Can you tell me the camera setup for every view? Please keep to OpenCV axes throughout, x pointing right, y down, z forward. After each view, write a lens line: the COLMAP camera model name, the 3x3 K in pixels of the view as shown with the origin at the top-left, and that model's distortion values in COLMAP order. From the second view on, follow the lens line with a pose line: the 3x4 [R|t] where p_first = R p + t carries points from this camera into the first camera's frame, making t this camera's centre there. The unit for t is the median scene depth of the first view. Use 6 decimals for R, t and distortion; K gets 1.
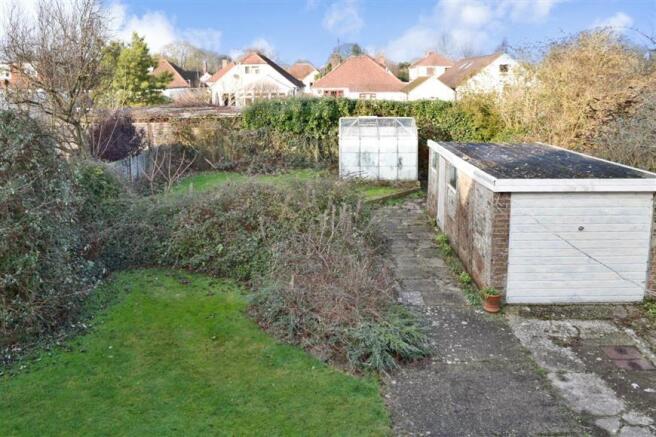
lens RADIAL K [[511.0, 0, 345.4], [0, 511.0, 218.2], [0, 0, 1]] dist [-0.080441, 0.013231]
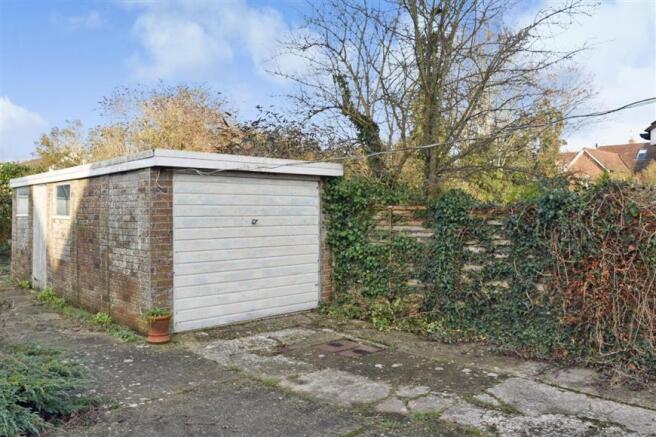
lens RADIAL K [[511.0, 0, 345.4], [0, 511.0, 218.2], [0, 0, 1]] dist [-0.080441, 0.013231]
pose [[0.694044, -0.003957, 0.719922, -0.036990], [0.159412, 0.976007, -0.148317, 0.180636], [-0.702062, 0.217702, 0.678023, 0.353236]]
